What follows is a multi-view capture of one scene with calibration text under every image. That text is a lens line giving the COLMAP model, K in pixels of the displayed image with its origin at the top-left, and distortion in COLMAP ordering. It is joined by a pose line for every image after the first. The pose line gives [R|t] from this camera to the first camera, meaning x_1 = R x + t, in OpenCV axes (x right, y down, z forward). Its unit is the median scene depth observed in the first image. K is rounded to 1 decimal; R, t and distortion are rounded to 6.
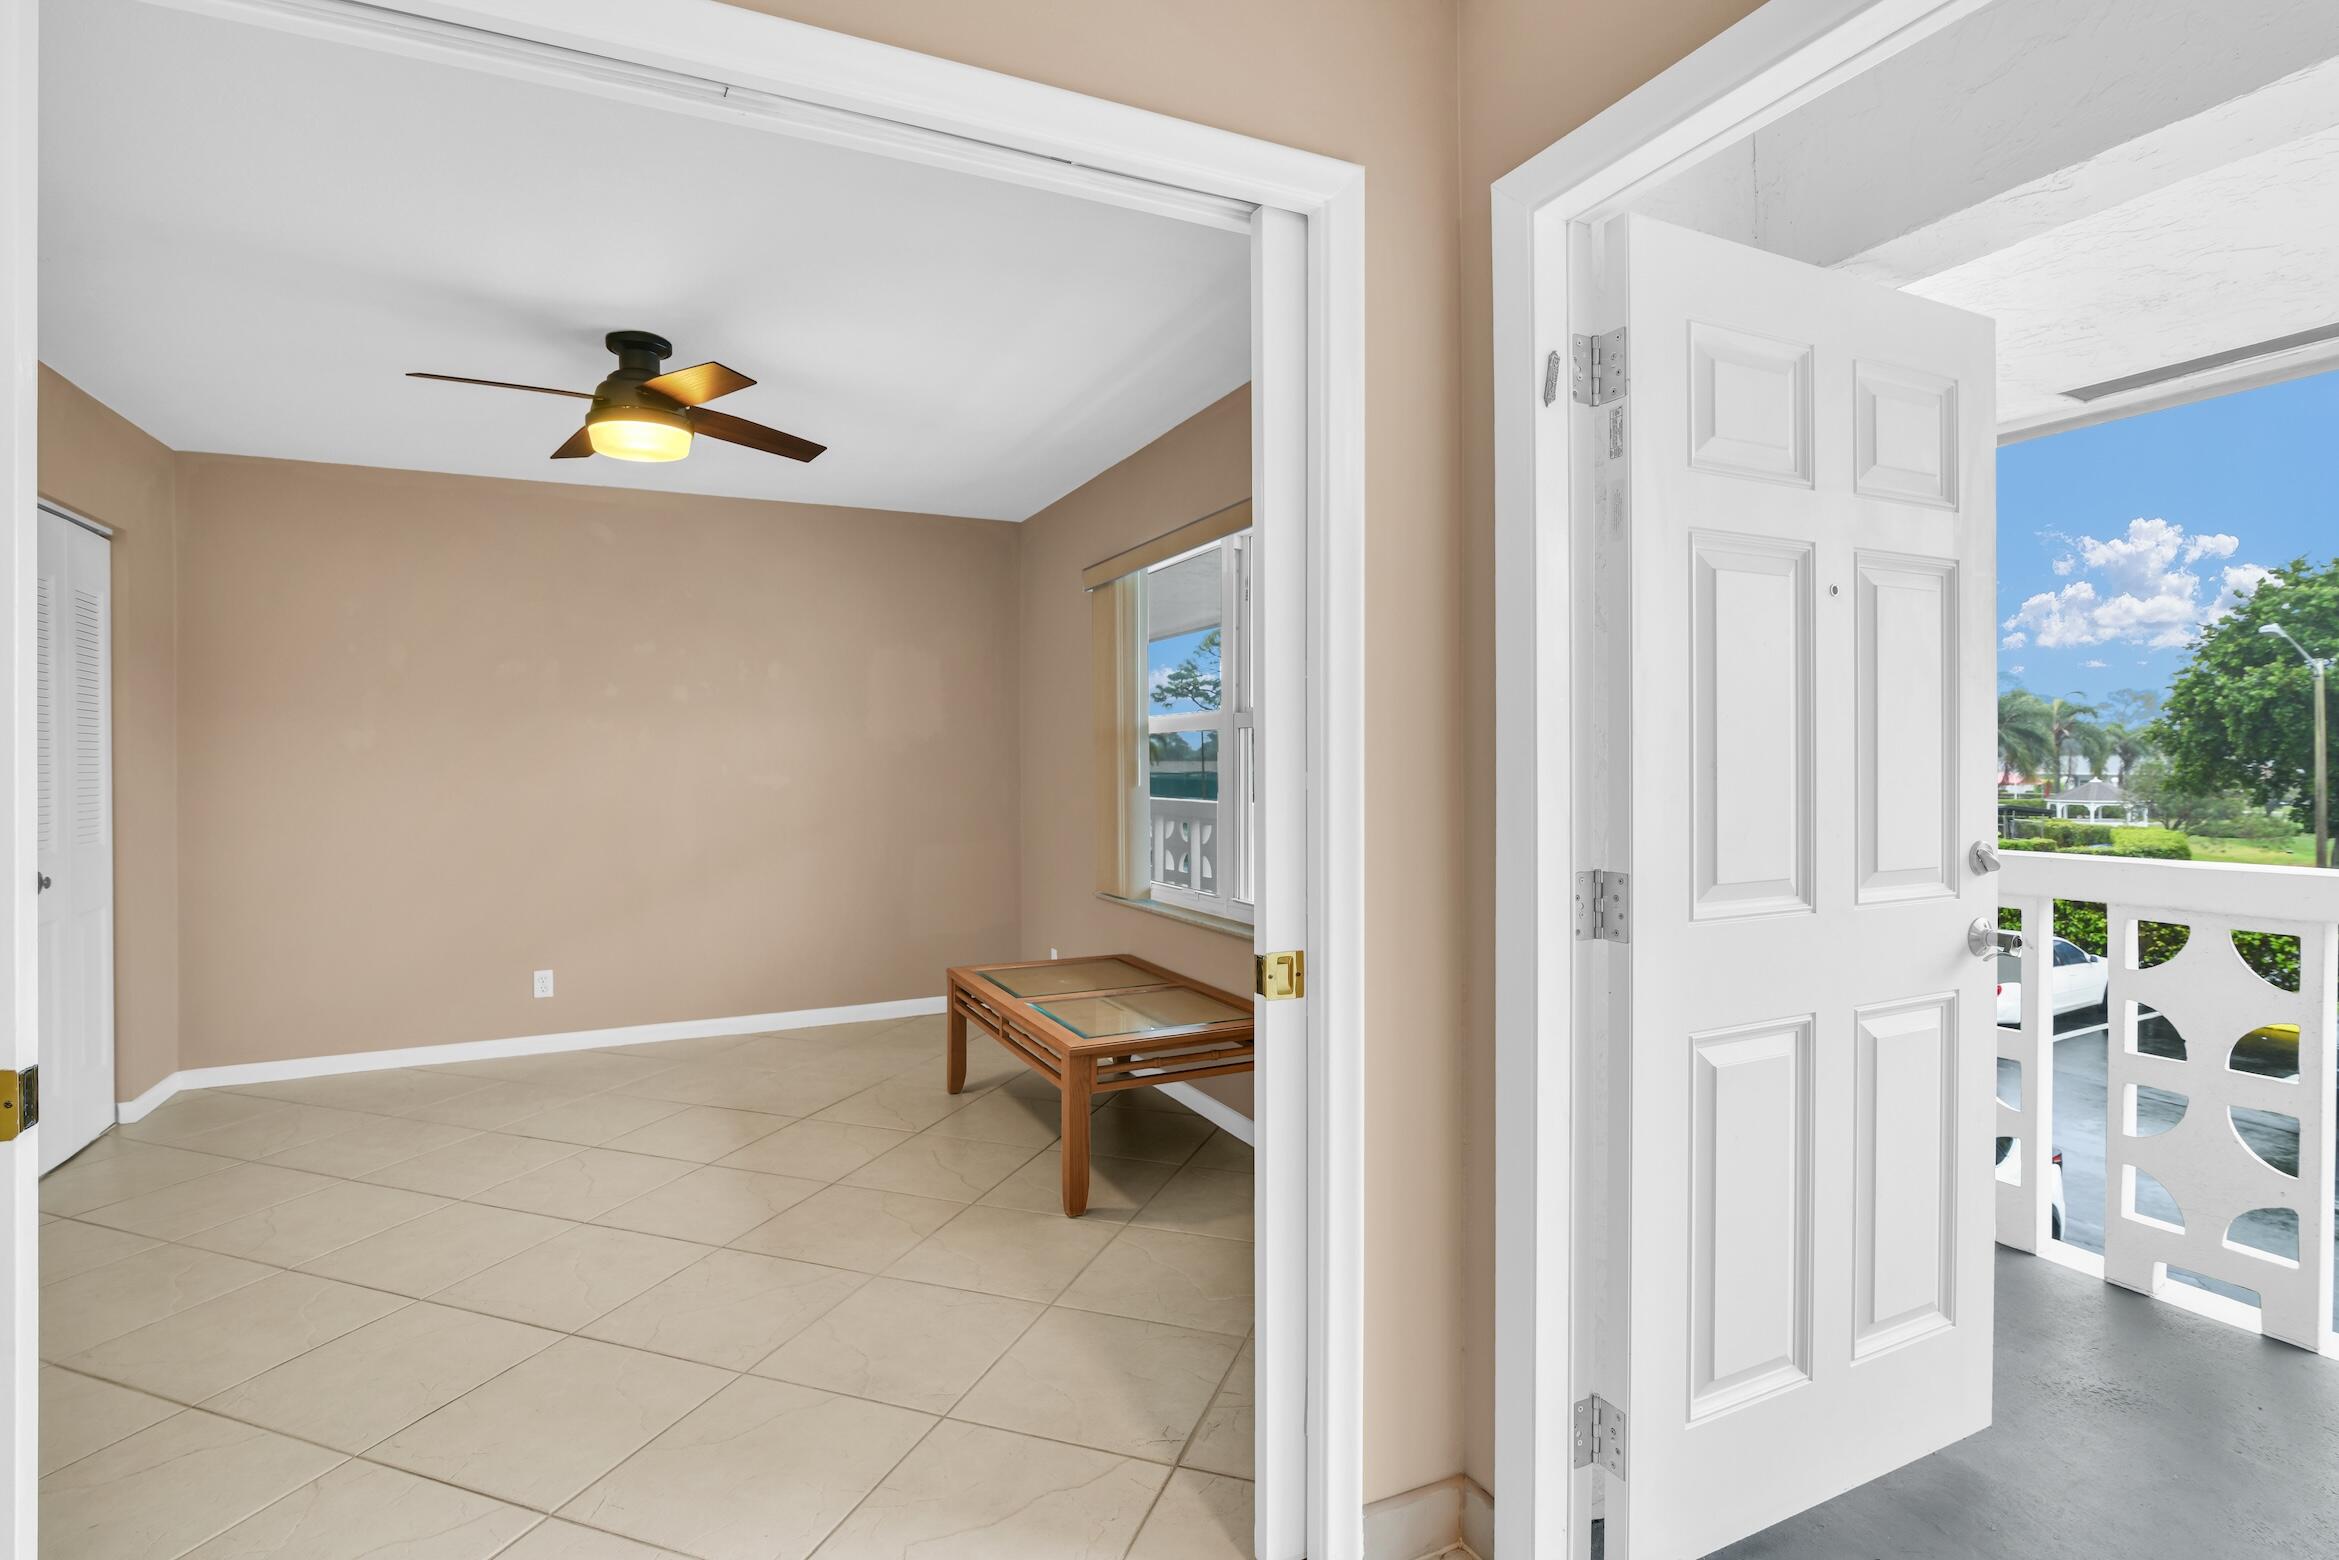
lens RADIAL K [[1180.0, 0, 1245.0], [0, 1180.0, 754.7], [0, 0, 1]] dist [-0.017879, 0.003846]
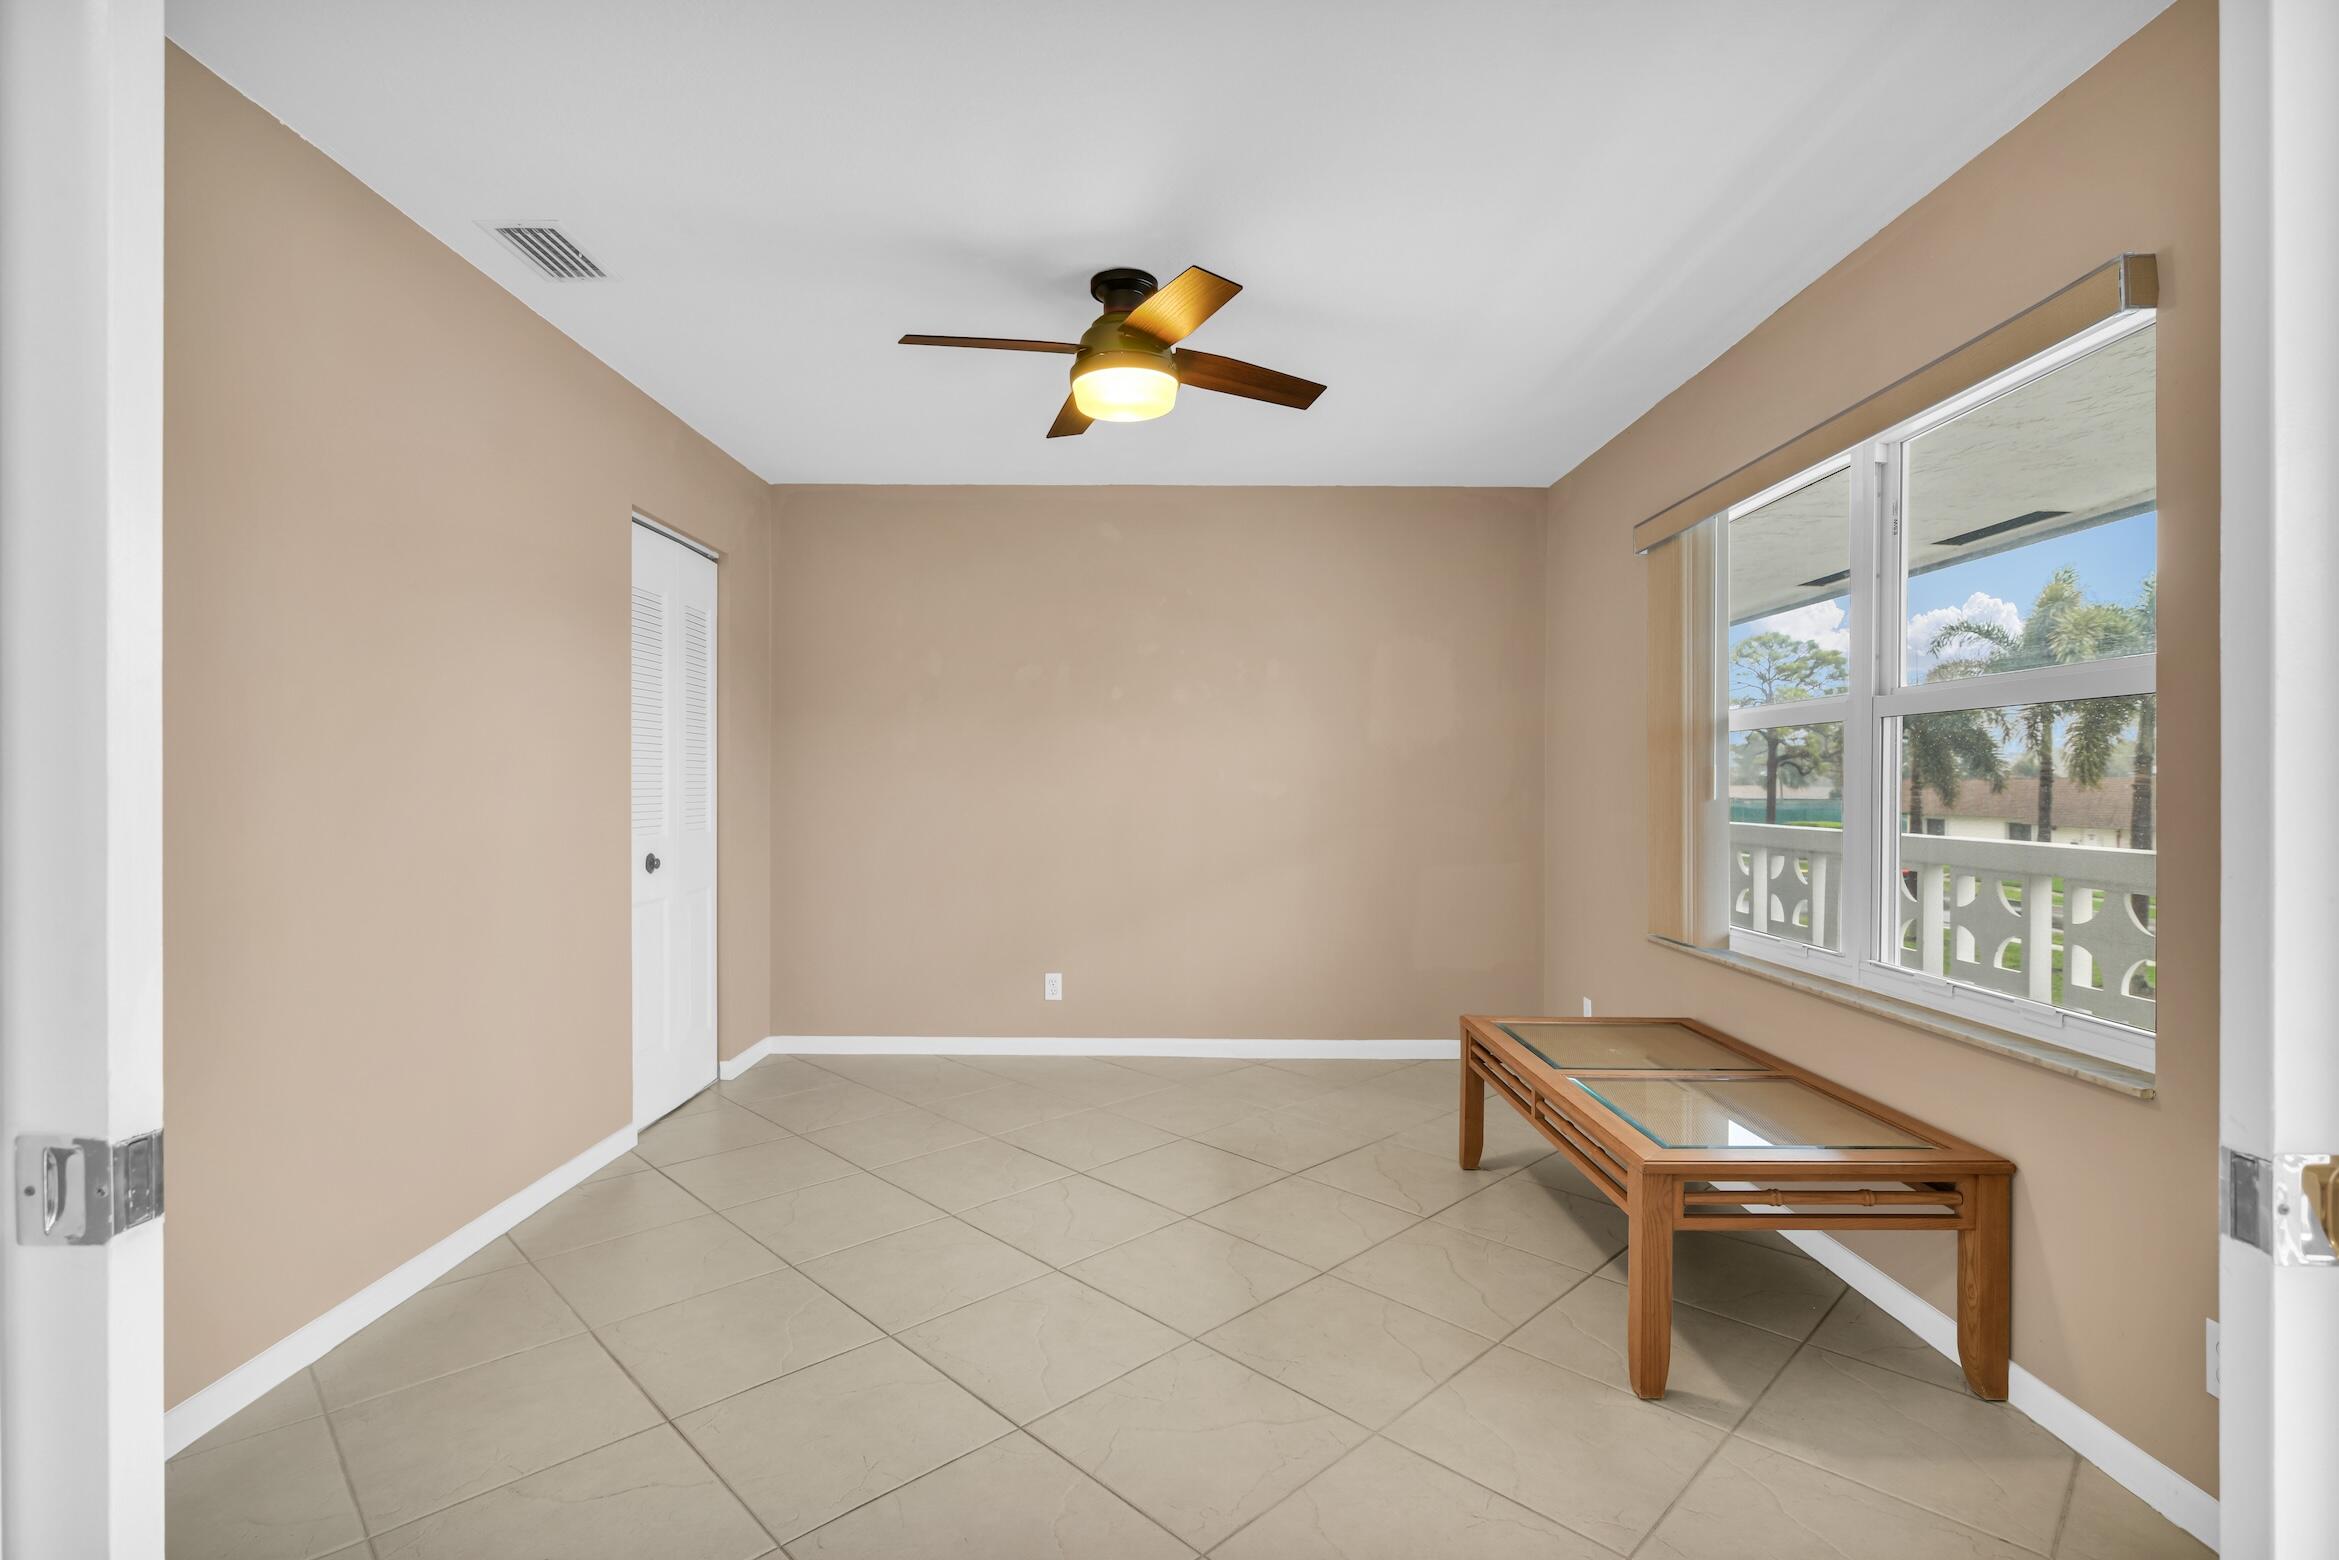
lens RADIAL K [[1180.0, 0, 1160.5], [0, 1180.0, 765.1], [0, 0, 1]] dist [-0.017879, 0.003846]
pose [[0.885923, 0.005548, -0.463799, -0.062071], [-0.010403, 0.999915, -0.007910, 0.016137], [0.463715, 0.011833, 0.885905, 0.183810]]
